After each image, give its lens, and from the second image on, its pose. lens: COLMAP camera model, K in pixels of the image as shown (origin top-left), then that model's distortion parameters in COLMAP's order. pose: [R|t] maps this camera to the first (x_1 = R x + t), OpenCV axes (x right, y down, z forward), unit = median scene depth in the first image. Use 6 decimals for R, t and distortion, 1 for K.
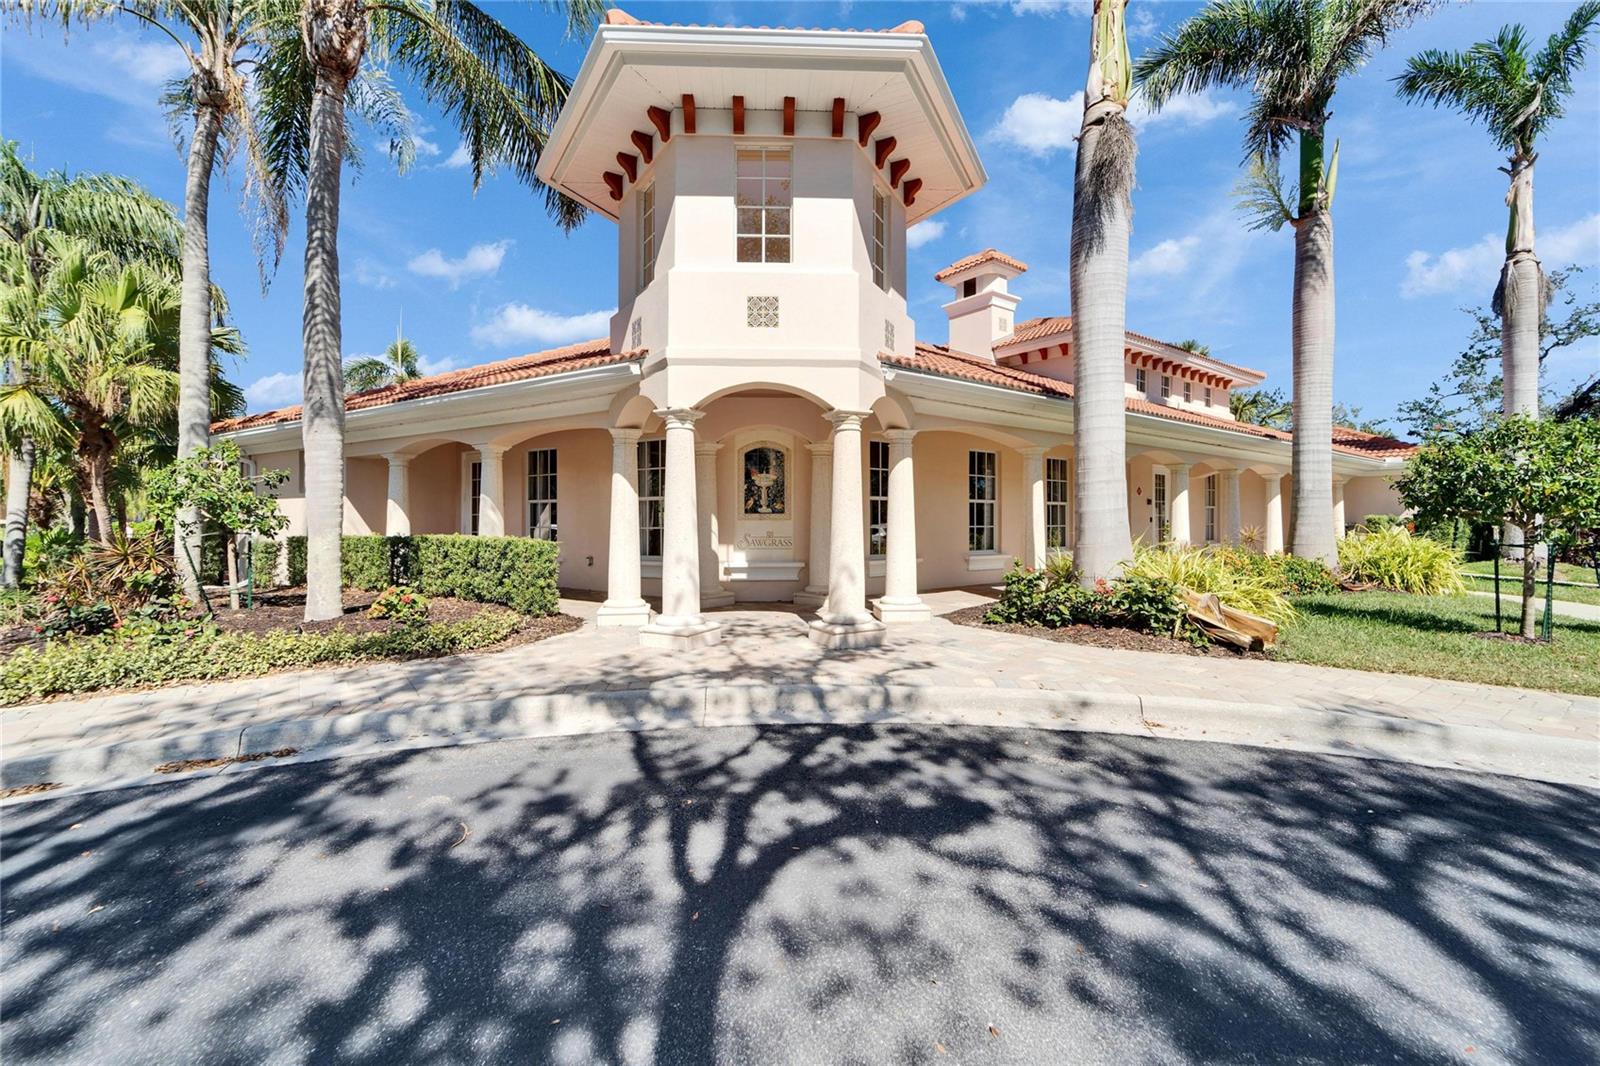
lens RADIAL K [[616.0, 0, 797.4], [0, 616.0, 526.1], [0, 0, 1]] dist [0.000231, 0.000128]
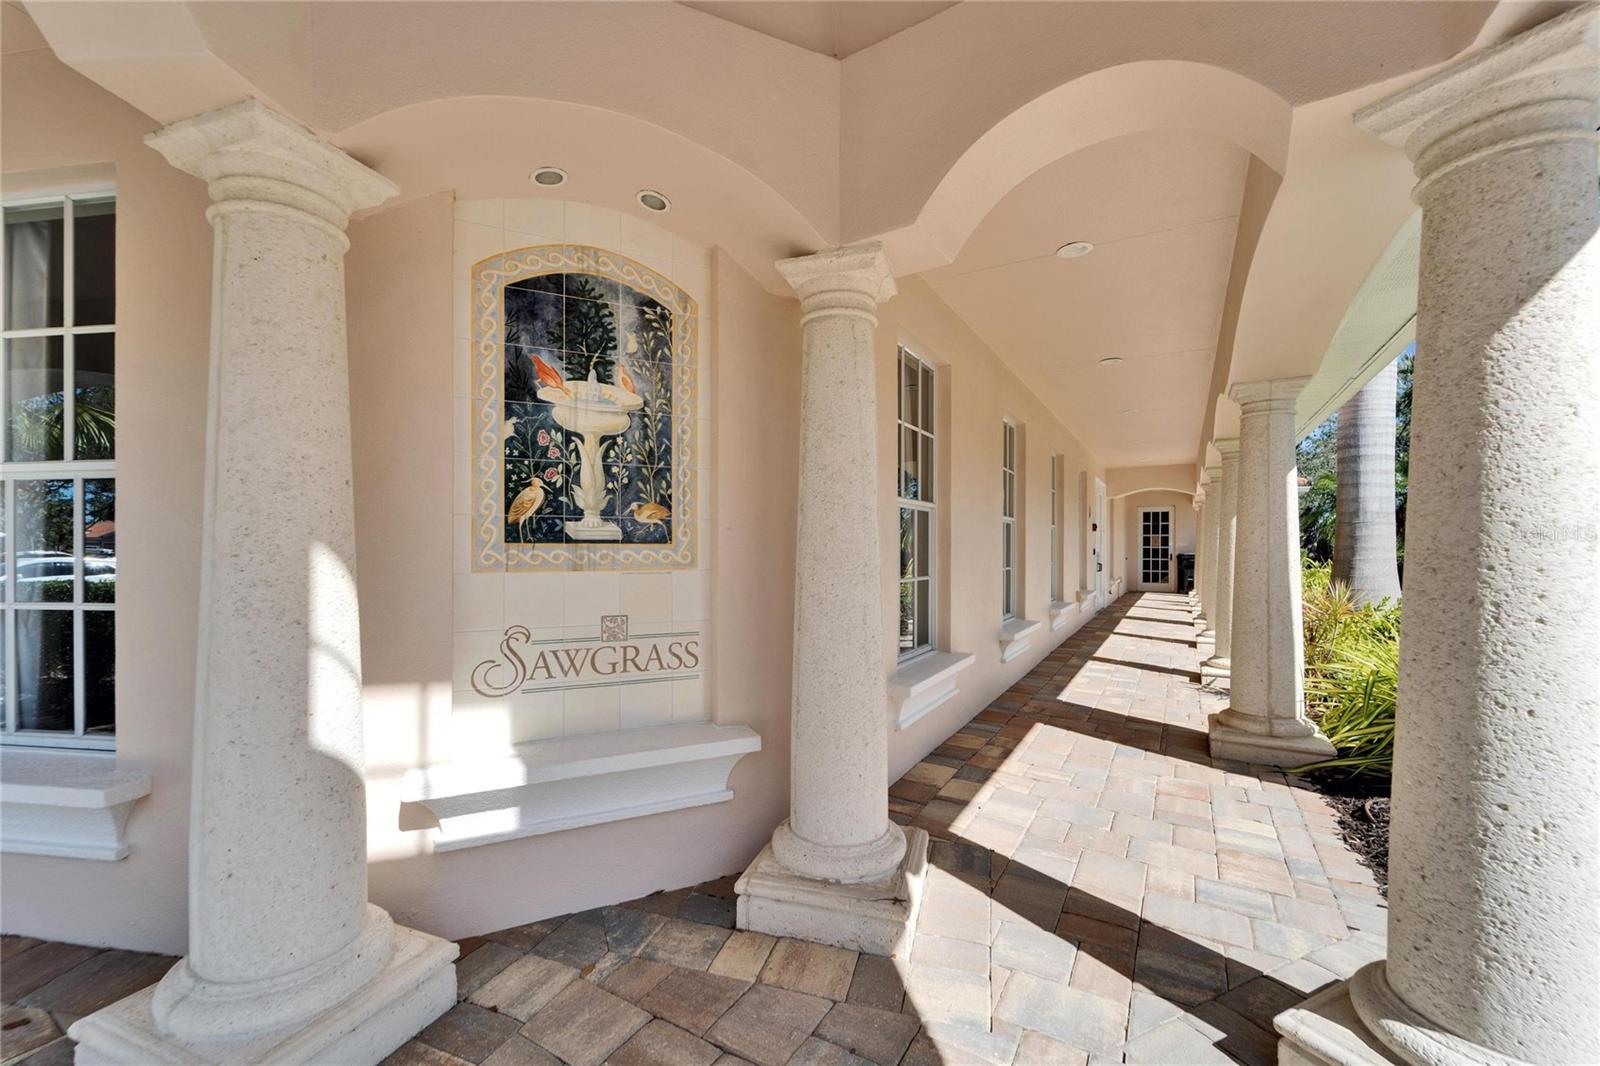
lens RADIAL K [[616.0, 0, 774.7], [0, 616.0, 561.8], [0, 0, 1]] dist [0.000231, 0.000128]
pose [[0.935651, 0.002167, 0.352919, -0.072243], [-0.002607, 0.999996, 0.000771, -0.013333], [-0.352916, -0.001642, 0.935654, 0.743017]]
